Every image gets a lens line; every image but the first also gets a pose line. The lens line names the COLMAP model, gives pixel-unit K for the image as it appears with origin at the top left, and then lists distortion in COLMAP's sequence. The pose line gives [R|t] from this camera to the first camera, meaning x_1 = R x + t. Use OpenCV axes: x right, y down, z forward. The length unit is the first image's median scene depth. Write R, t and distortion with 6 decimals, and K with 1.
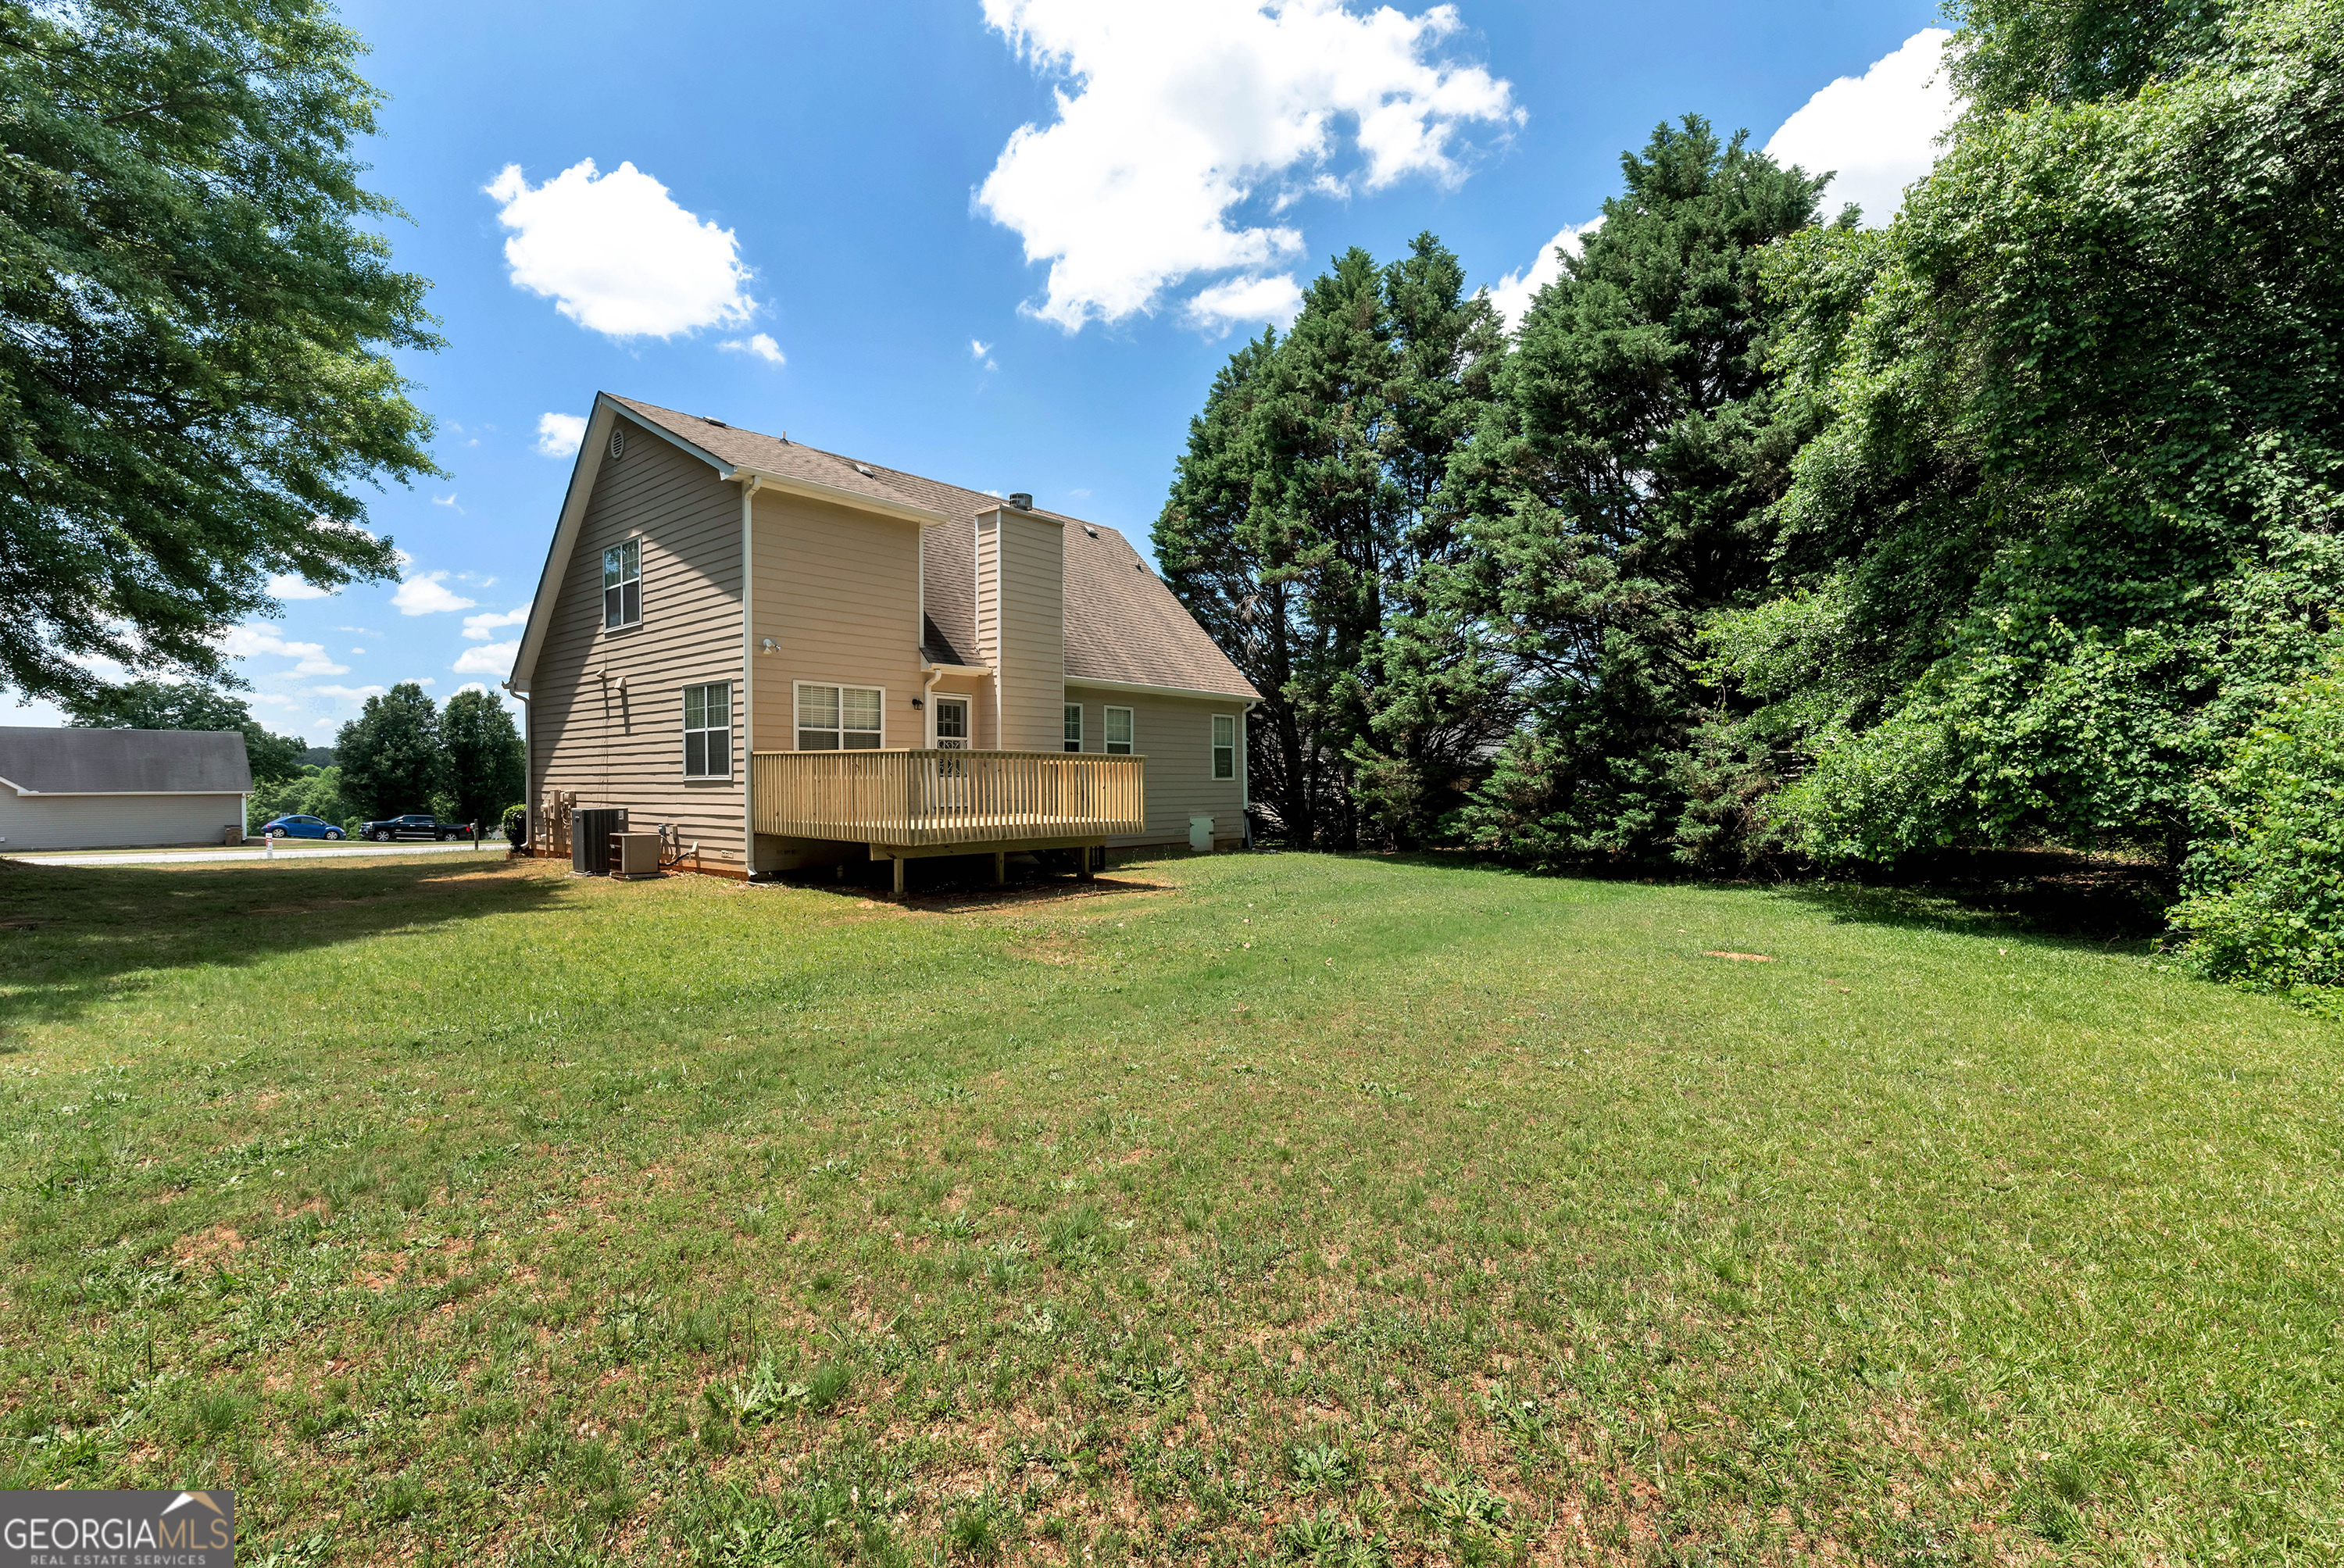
lens RADIAL K [[1032.8, 0, 1173.2], [0, 1032.8, 782.4], [0, 0, 1]] dist [0.001181, -0.000020]
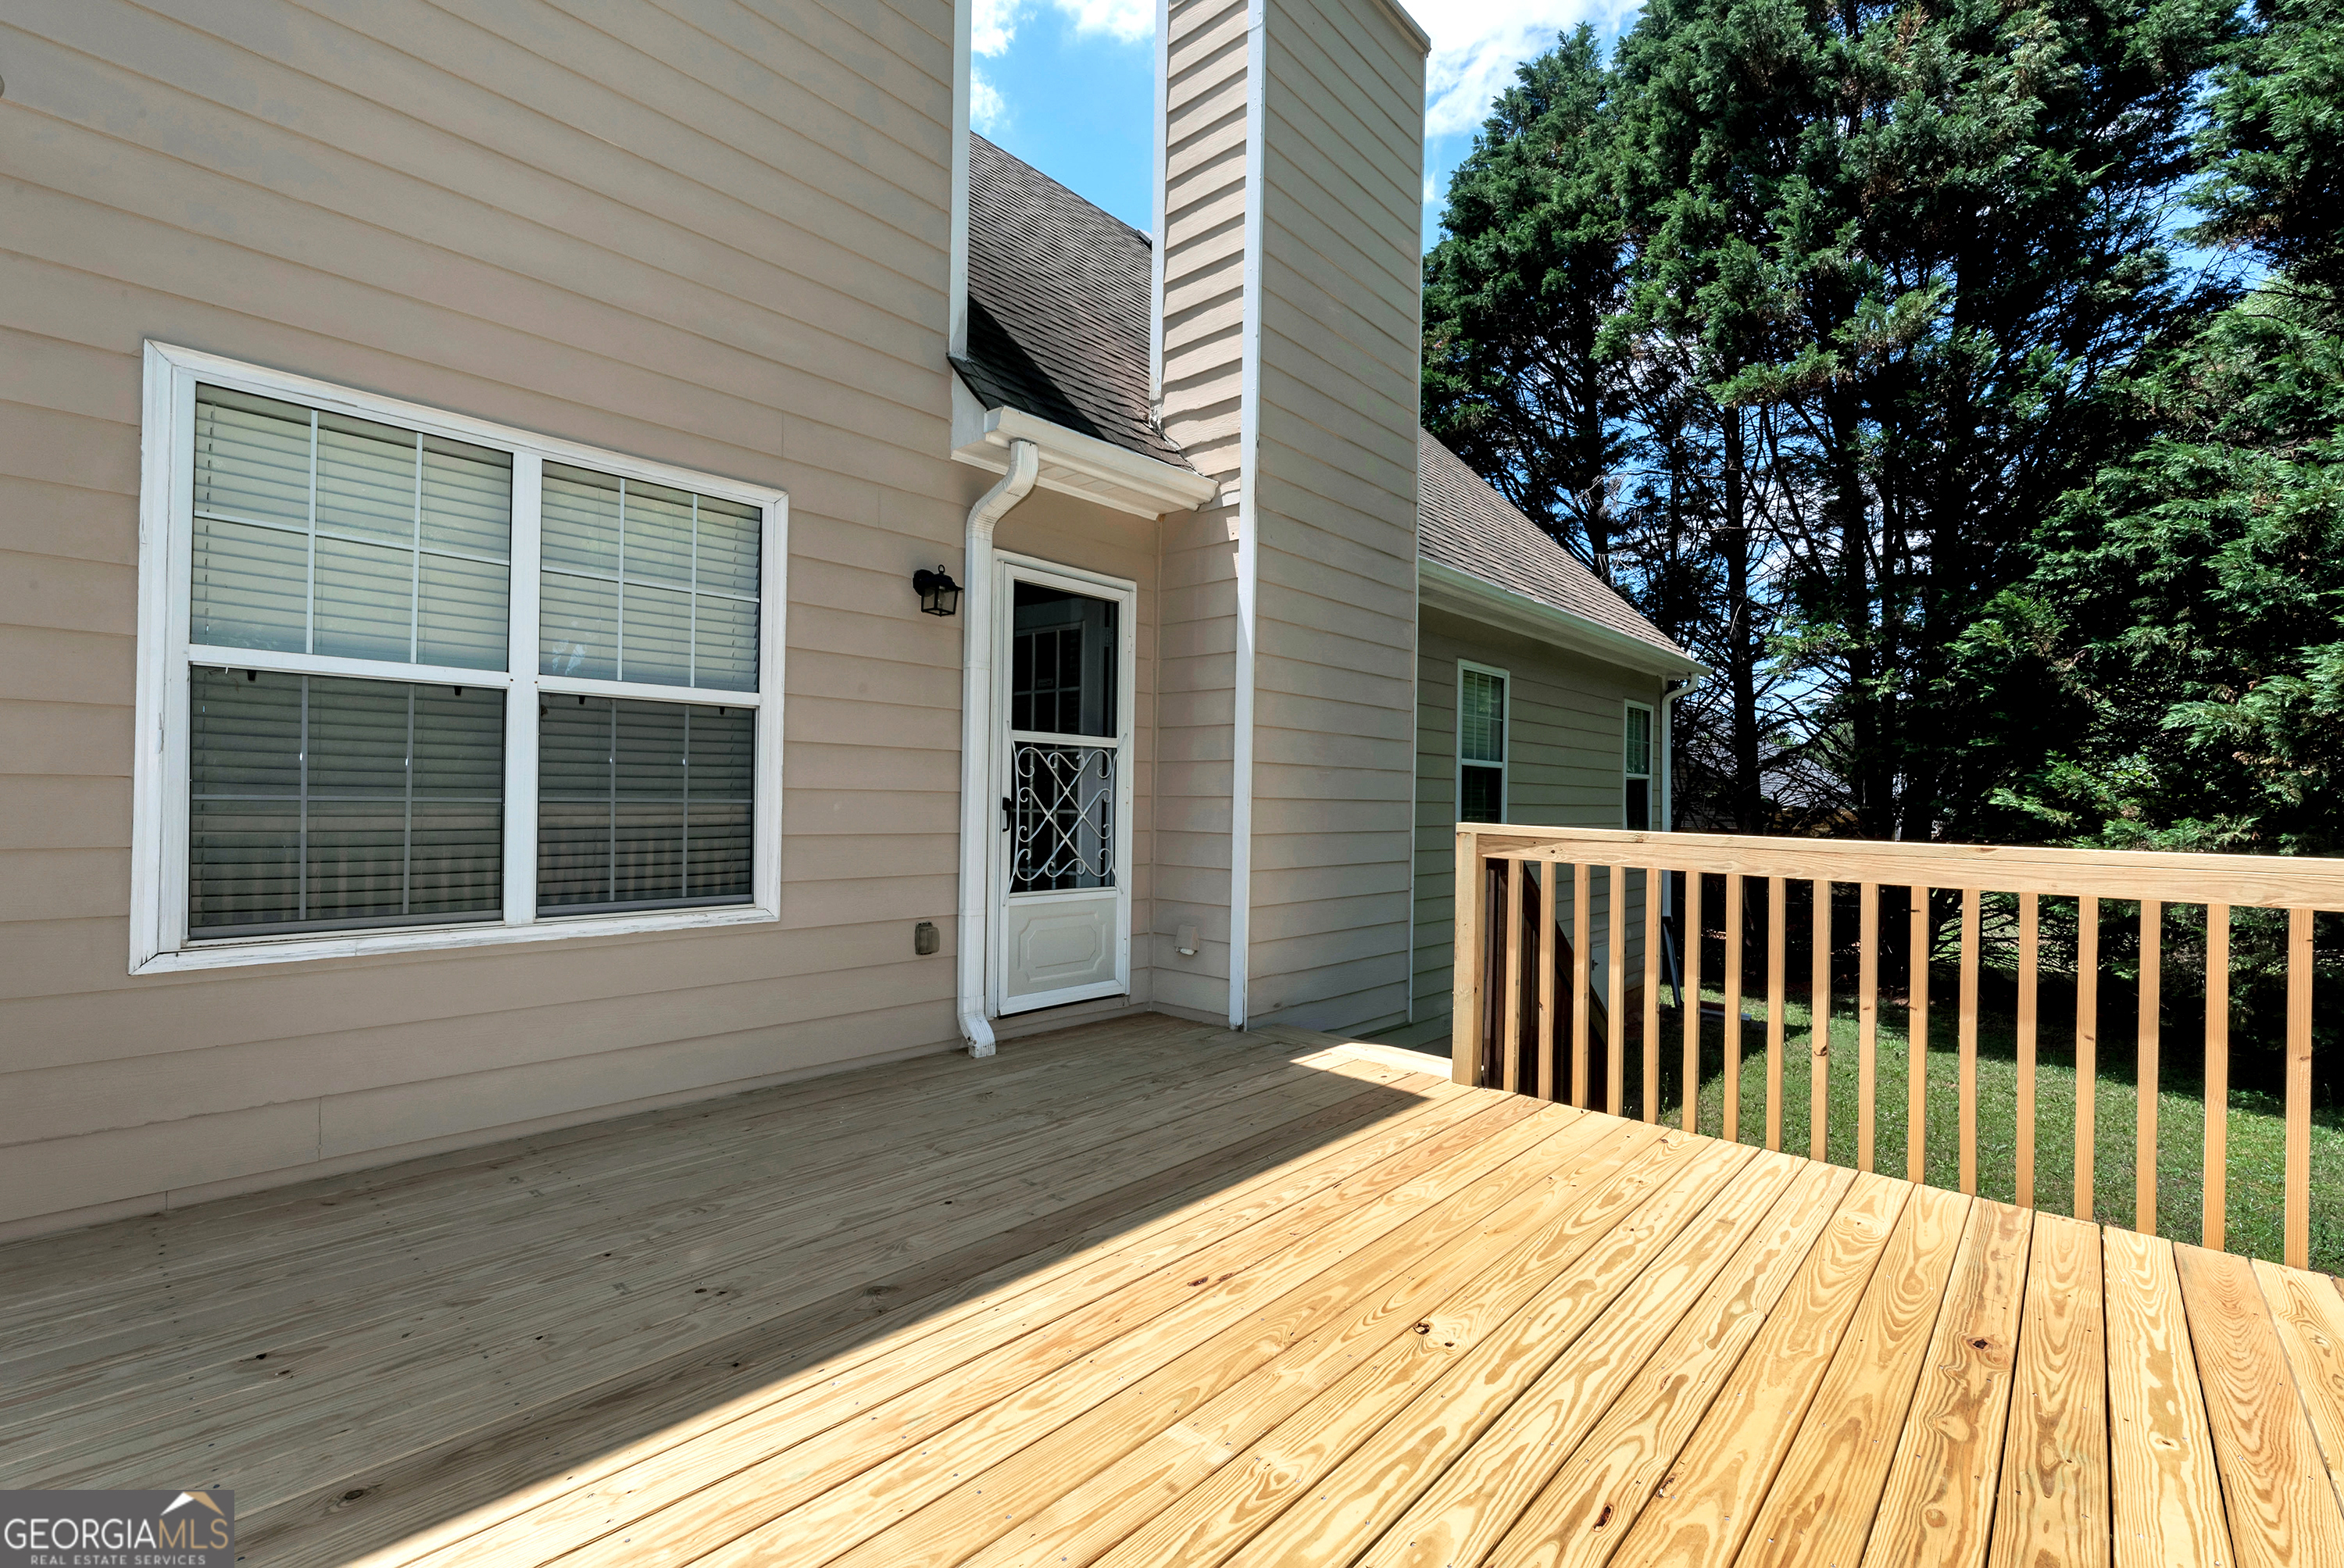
lens RADIAL K [[1032.8, 0, 1170.6], [0, 1032.8, 791.8], [0, 0, 1]] dist [0.001181, -0.000020]
pose [[0.999484, 0.022496, -0.022913, -0.180382], [-0.022684, 0.999711, -0.007998, -0.028285], [0.022726, 0.008514, 0.999705, 0.738809]]
